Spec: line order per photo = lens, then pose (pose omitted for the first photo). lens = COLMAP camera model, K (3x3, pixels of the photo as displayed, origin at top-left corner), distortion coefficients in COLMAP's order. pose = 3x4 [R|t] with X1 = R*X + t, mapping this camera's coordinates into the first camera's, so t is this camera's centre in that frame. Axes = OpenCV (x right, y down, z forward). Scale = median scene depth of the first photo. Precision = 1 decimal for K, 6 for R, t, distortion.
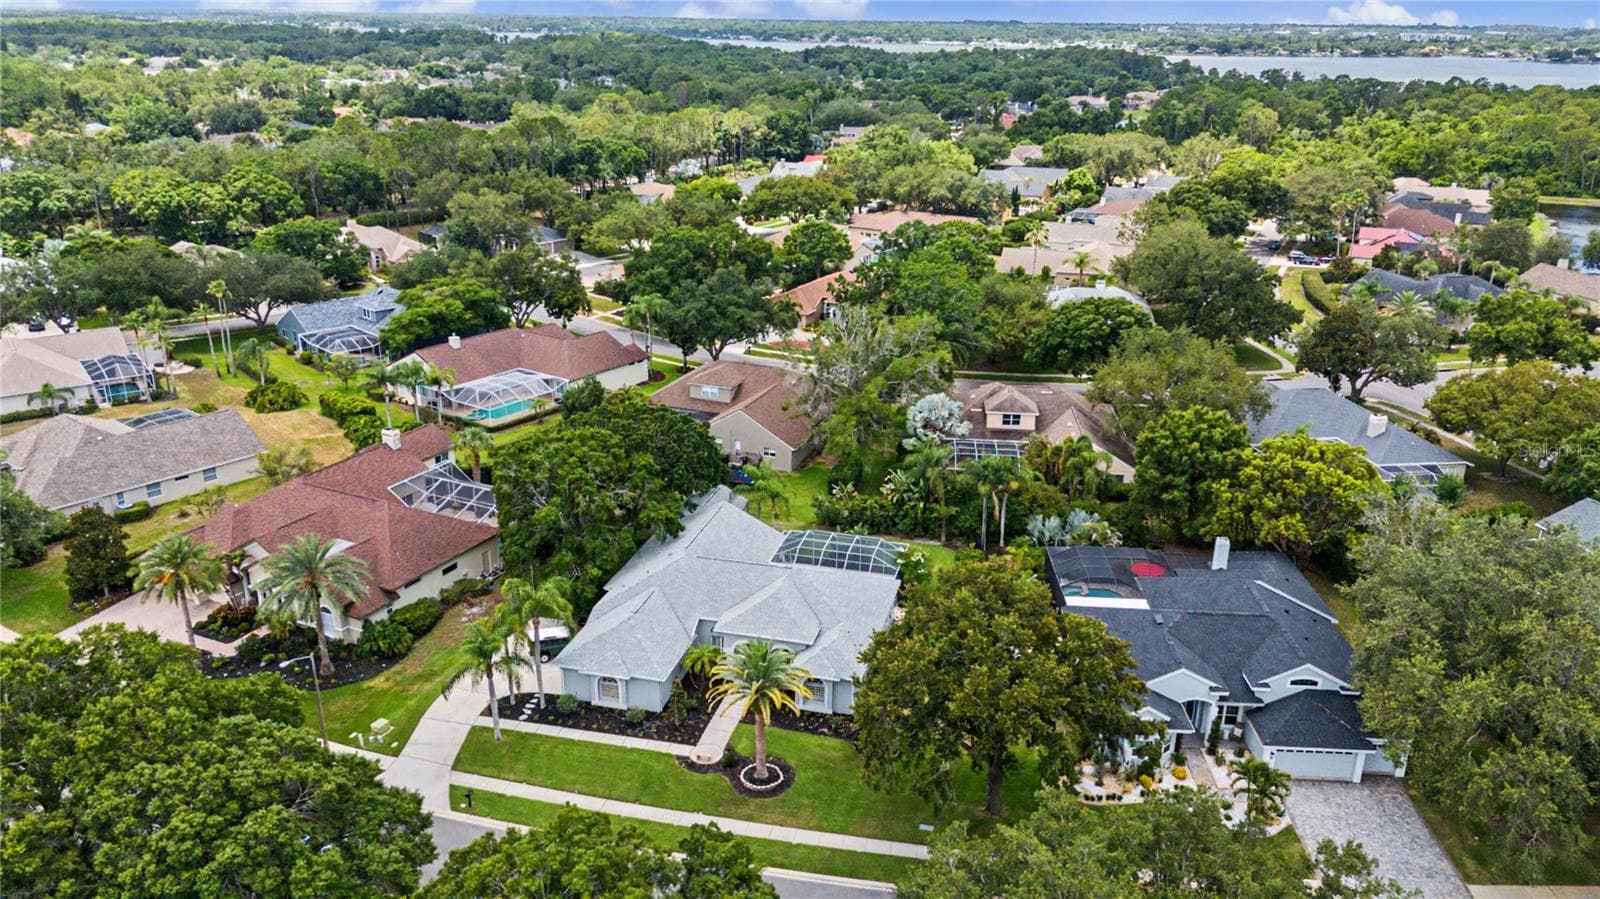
lens RADIAL K [[1188.4, 0, 795.2], [0, 1188.4, 451.3], [0, 0, 1]] dist [0.059356, -0.046657]
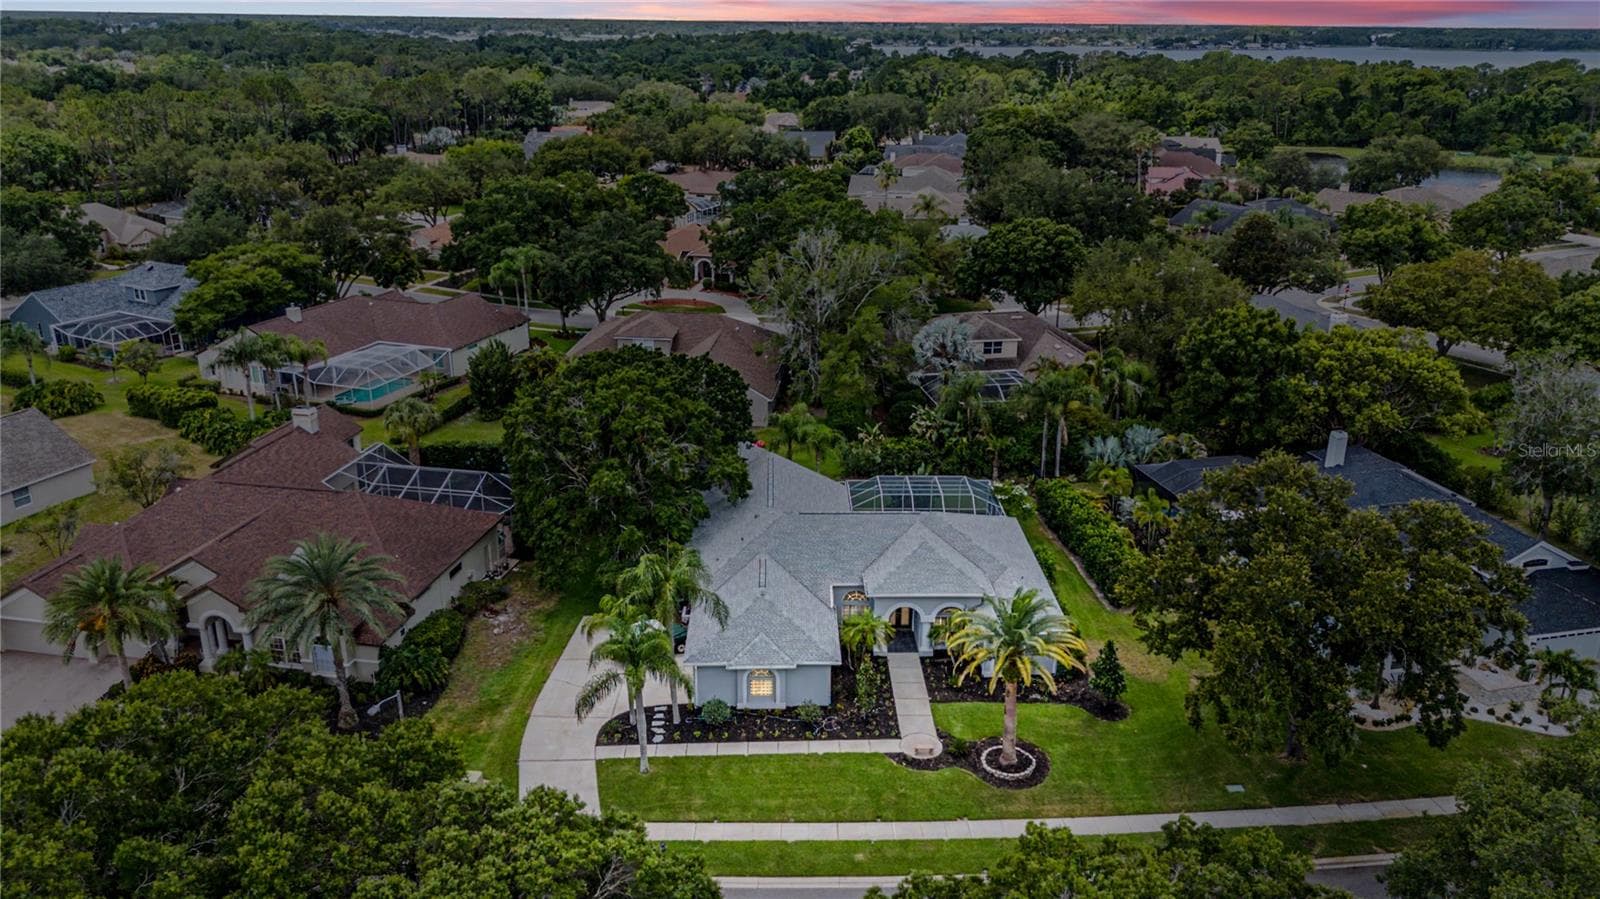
lens RADIAL K [[1188.4, 0, 797.7], [0, 1188.4, 453.0], [0, 0, 1]] dist [0.059356, -0.046657]
pose [[0.961954, -0.097558, 0.255198, -0.248328], [0.096875, 0.995179, 0.015274, 0.031179], [-0.255458, 0.010029, 0.966768, 0.192902]]
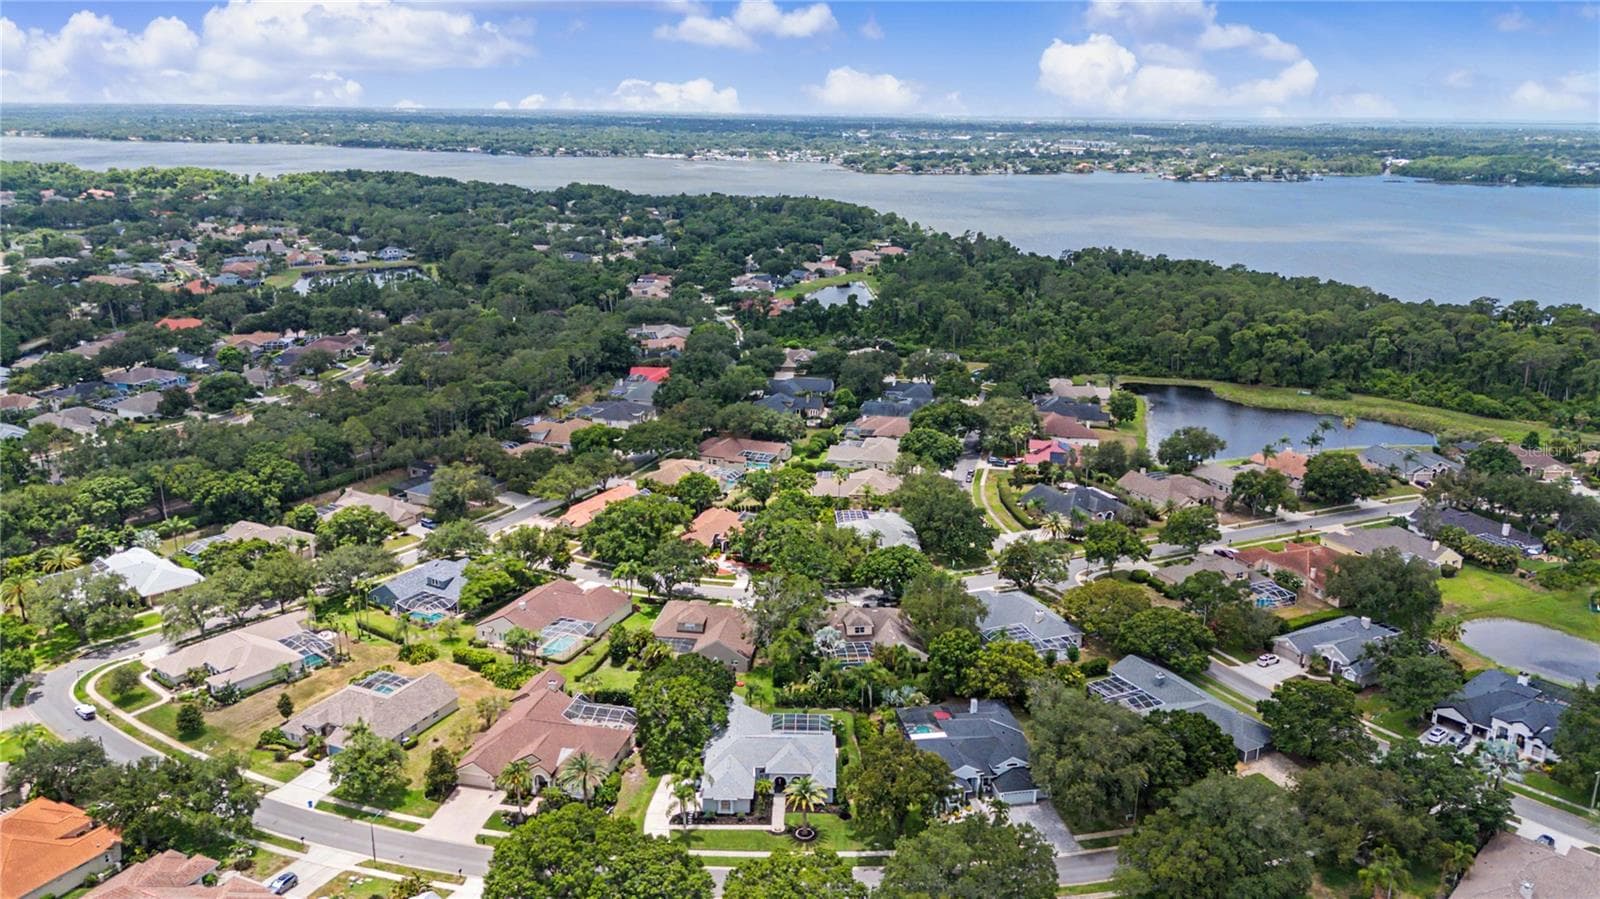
lens RADIAL K [[1188.4, 0, 790.7], [0, 1188.4, 448.2], [0, 0, 1]] dist [0.059356, -0.046657]
pose [[0.974361, -0.068112, 0.214433, -0.373136], [0.082326, 0.994913, -0.058056, -0.259445], [-0.209387, 0.074221, 0.975012, -1.002343]]
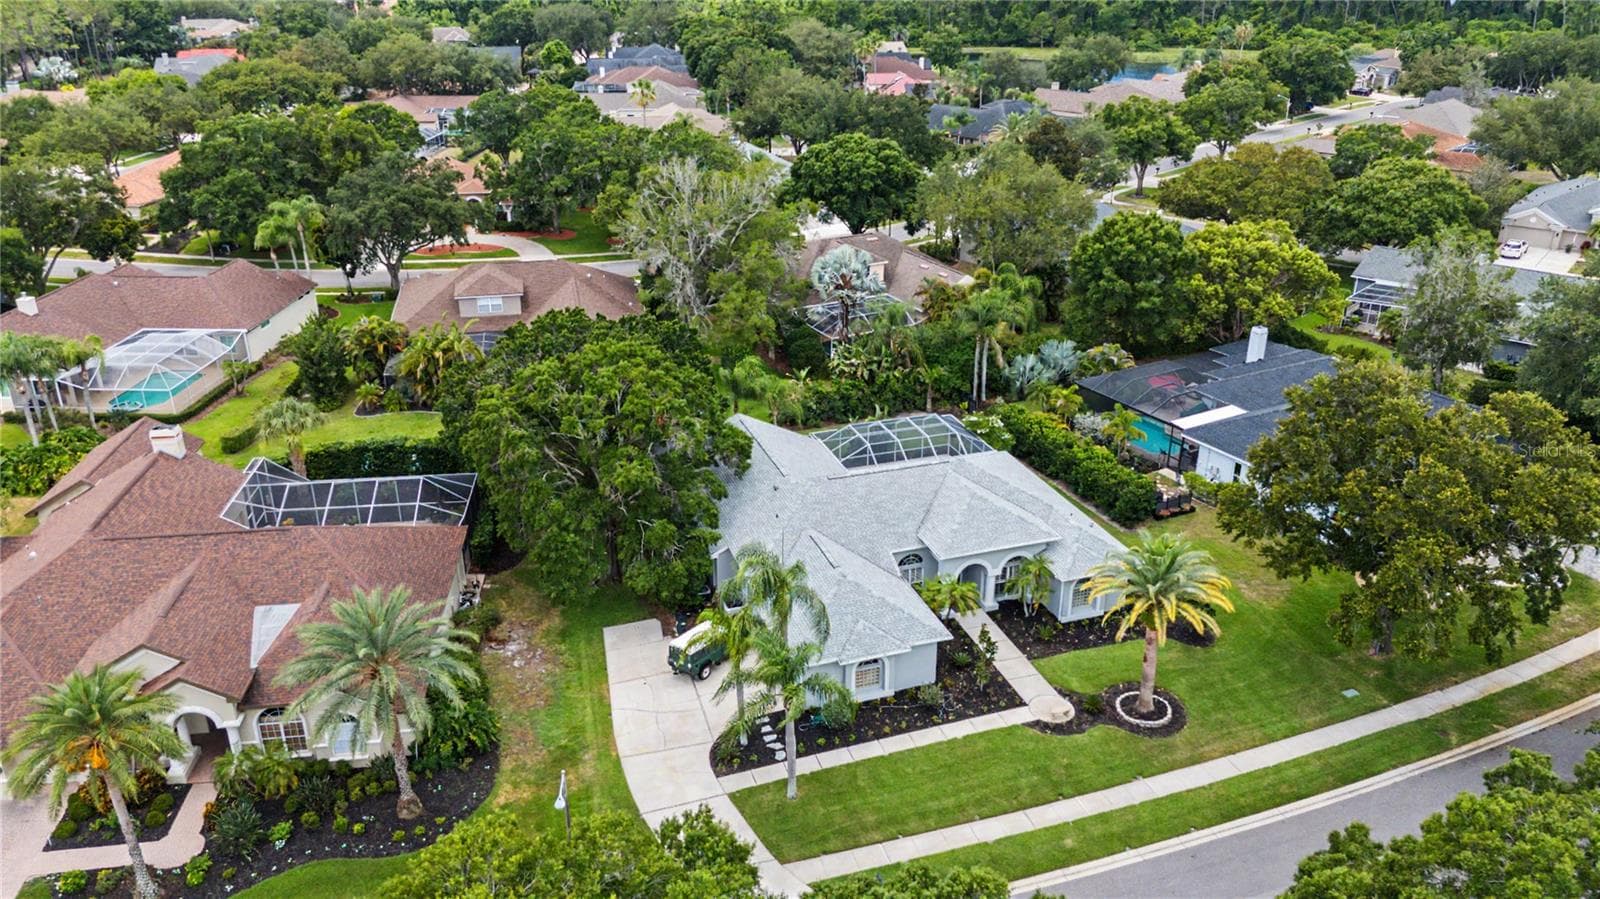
lens RADIAL K [[1188.4, 0, 799.4], [0, 1188.4, 455.5], [0, 0, 1]] dist [0.059356, -0.046657]
pose [[0.833092, -0.234914, 0.500773, -0.403302], [0.197623, 0.971991, 0.127196, -0.019648], [-0.516627, -0.007001, 0.856182, 0.329290]]
